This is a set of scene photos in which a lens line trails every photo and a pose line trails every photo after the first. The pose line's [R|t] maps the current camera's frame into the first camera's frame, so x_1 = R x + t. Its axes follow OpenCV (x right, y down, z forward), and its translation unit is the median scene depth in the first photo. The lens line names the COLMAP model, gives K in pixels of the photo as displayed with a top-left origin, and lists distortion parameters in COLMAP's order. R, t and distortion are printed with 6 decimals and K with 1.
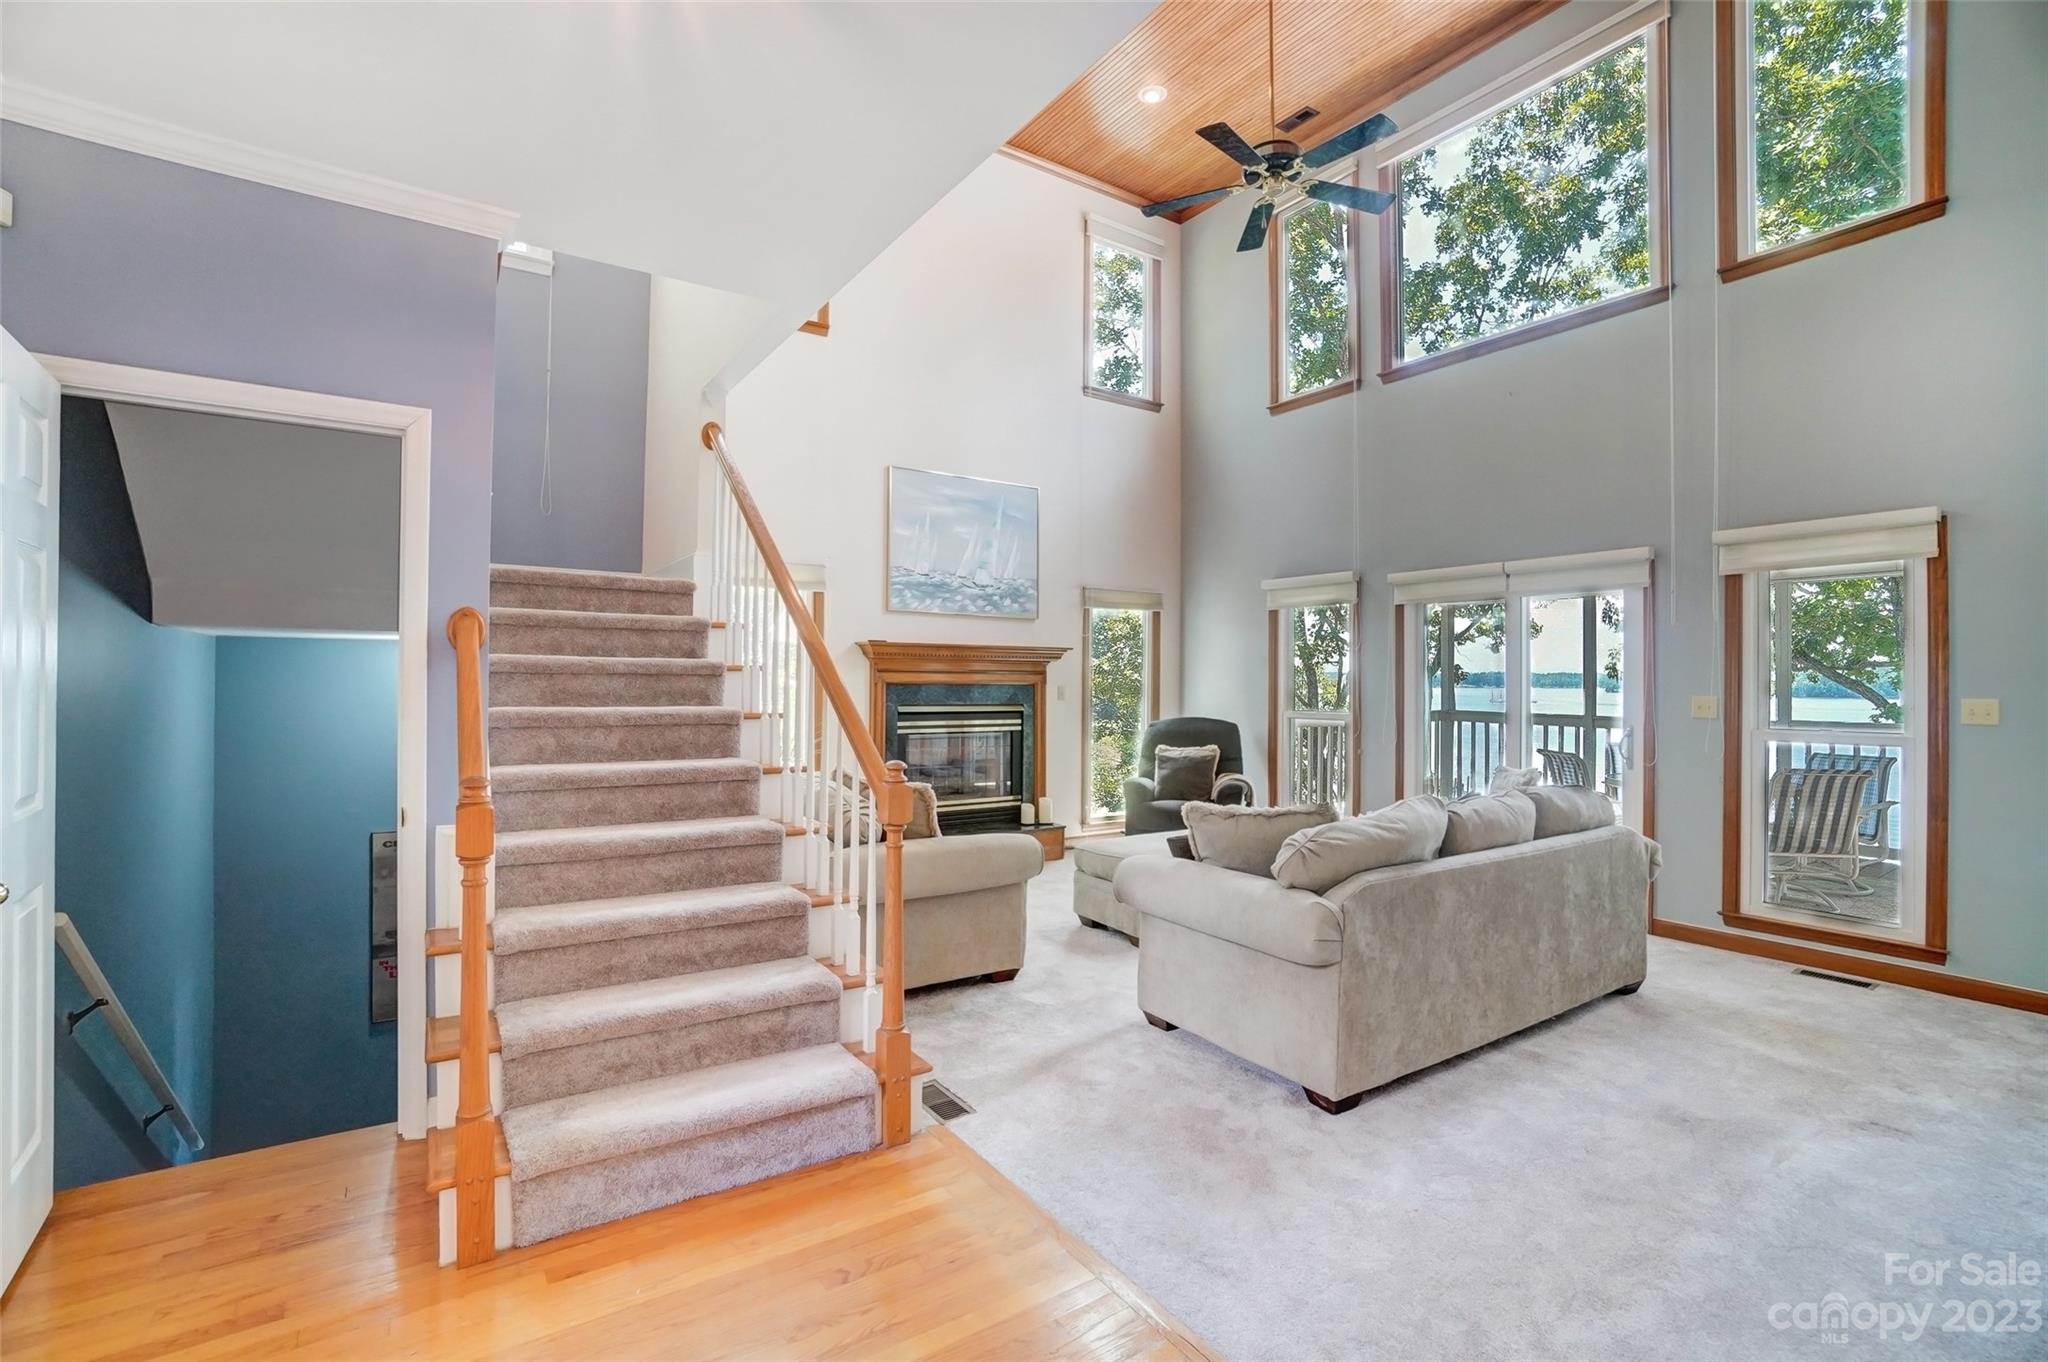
lens RADIAL K [[904.0, 0, 1014.1], [0, 904.0, 678.4], [0, 0, 1]] dist [-0.064145, 0.022513]
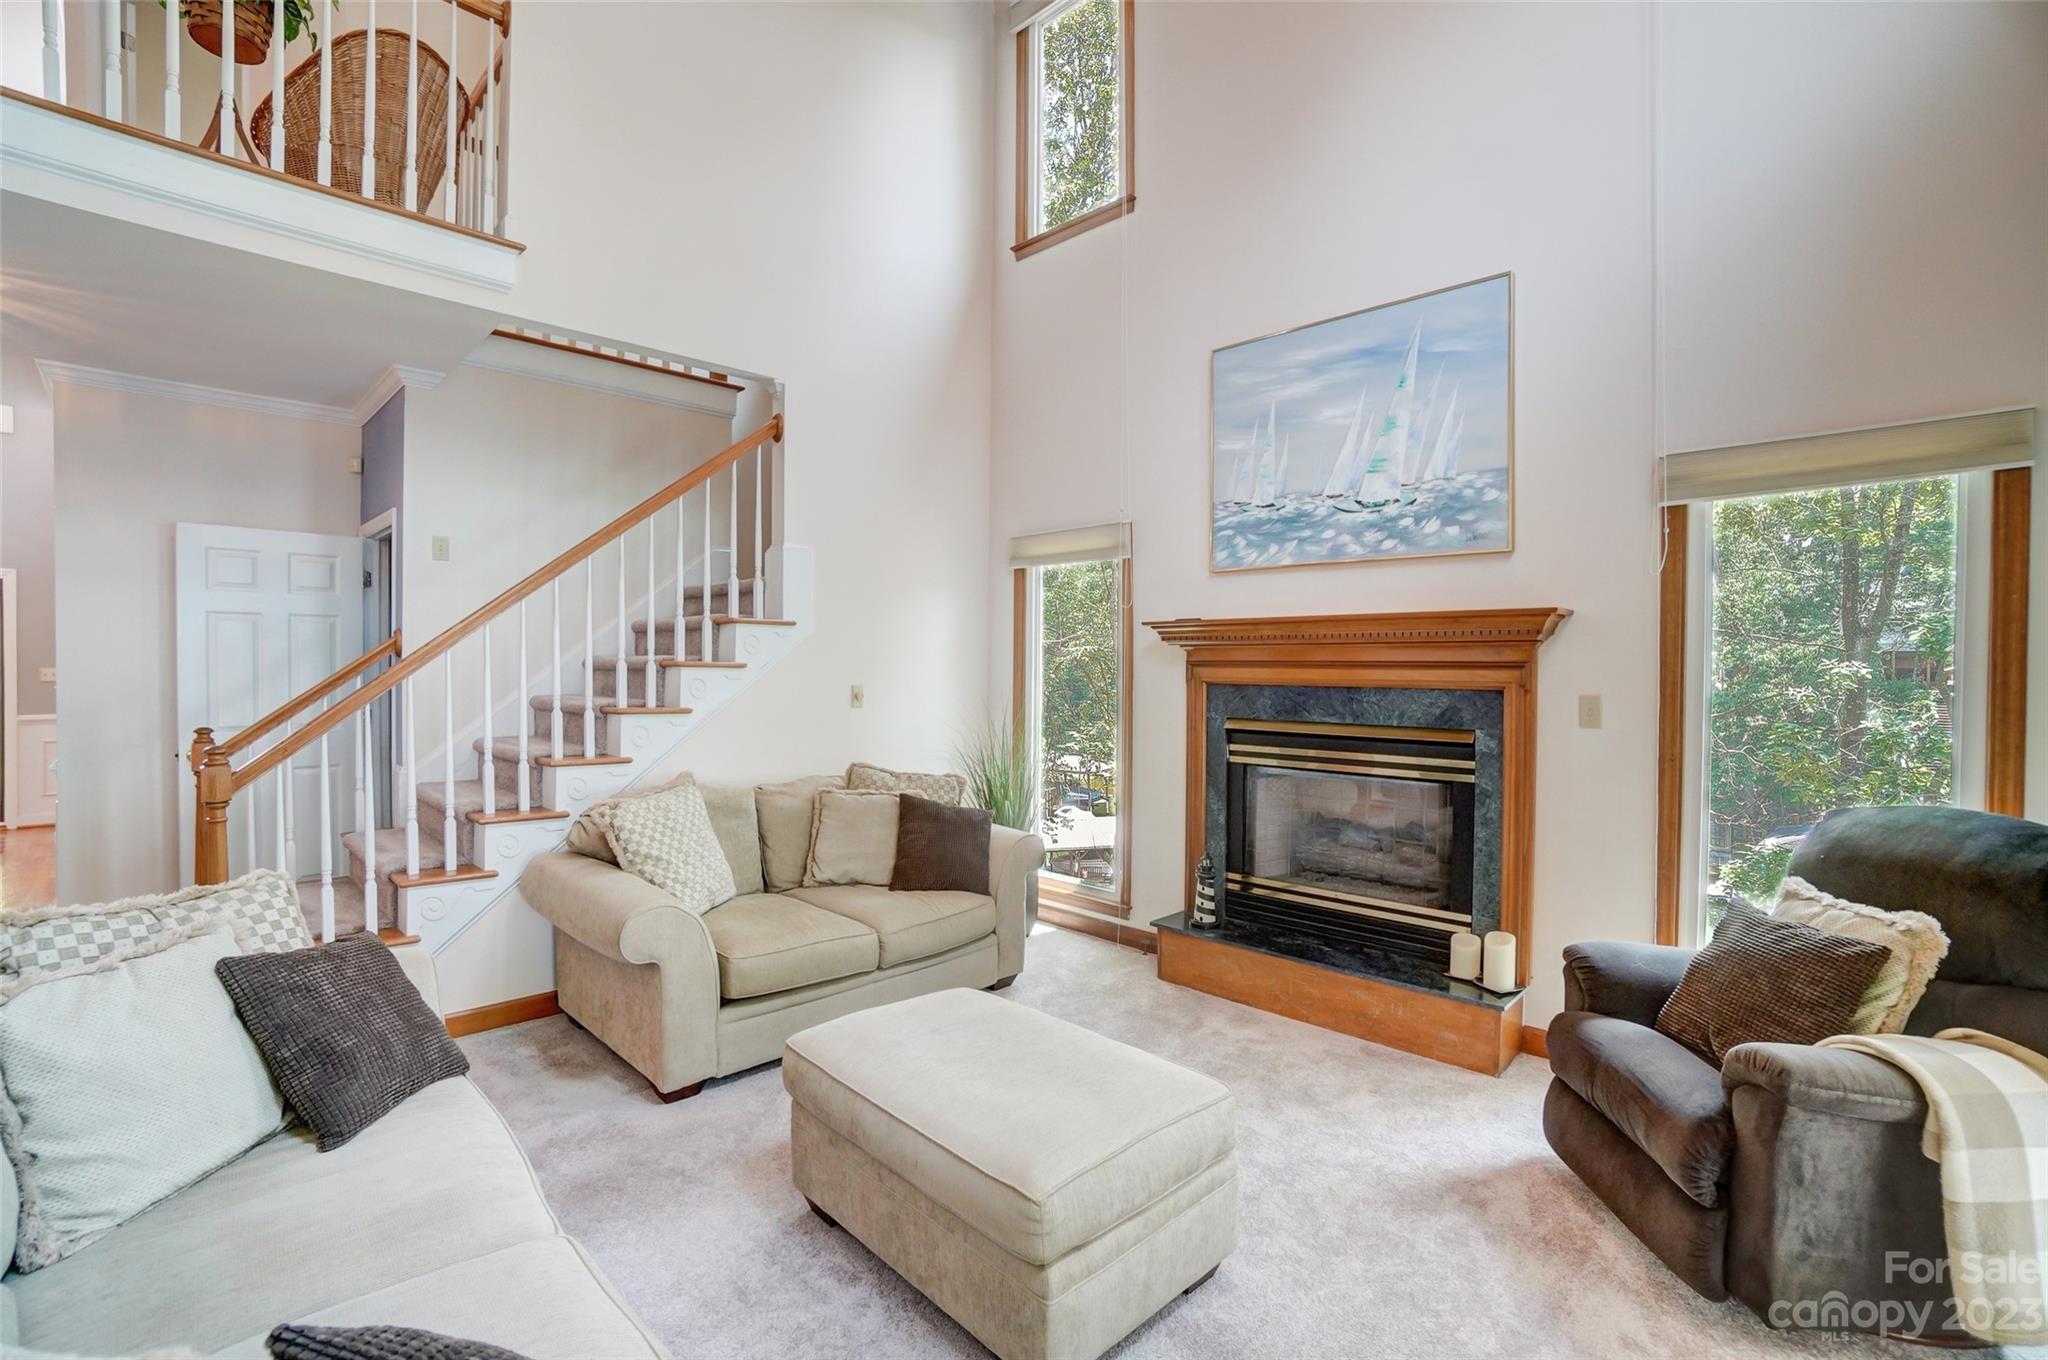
lens RADIAL K [[904.0, 0, 1014.1], [0, 904.0, 677.4], [0, 0, 1]] dist [-0.064145, 0.022513]
pose [[0.204531, 0.006912, -0.978836, 0.431994], [-0.002097, 0.999976, 0.006623, -0.002436], [0.978858, 0.000698, 0.204541, 0.665054]]
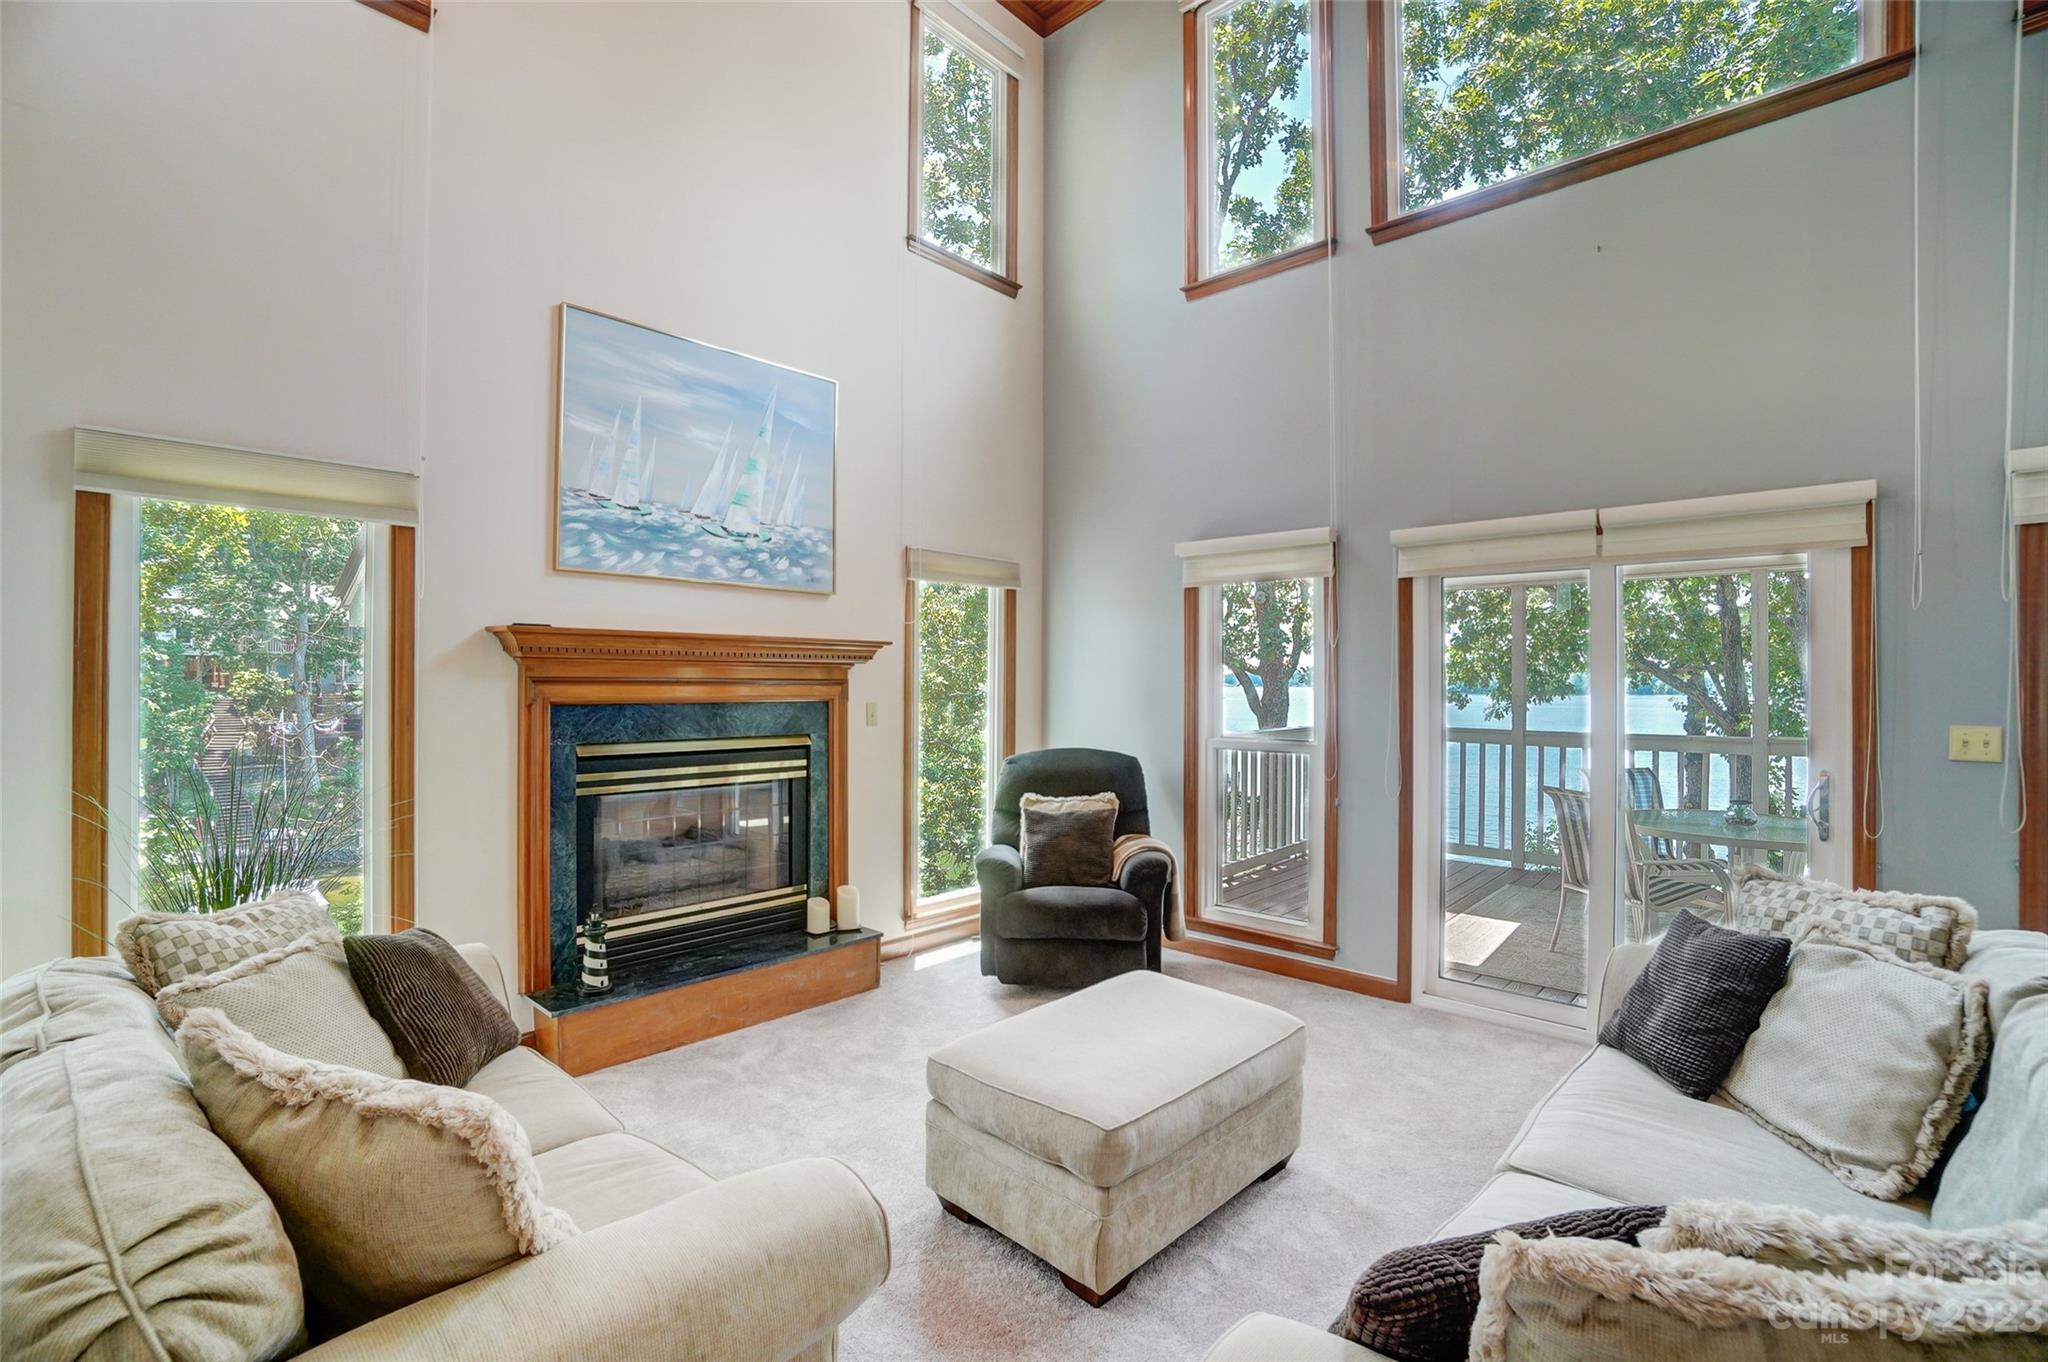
lens RADIAL K [[904.0, 0, 1014.1], [0, 904.0, 678.4], [0, 0, 1]] dist [-0.064145, 0.022513]
pose [[0.971421, -0.000979, 0.237360, -0.000104], [0.001194, 0.999999, -0.000760, -0.008290], [-0.237359, 0.001022, 0.971421, 0.383665]]
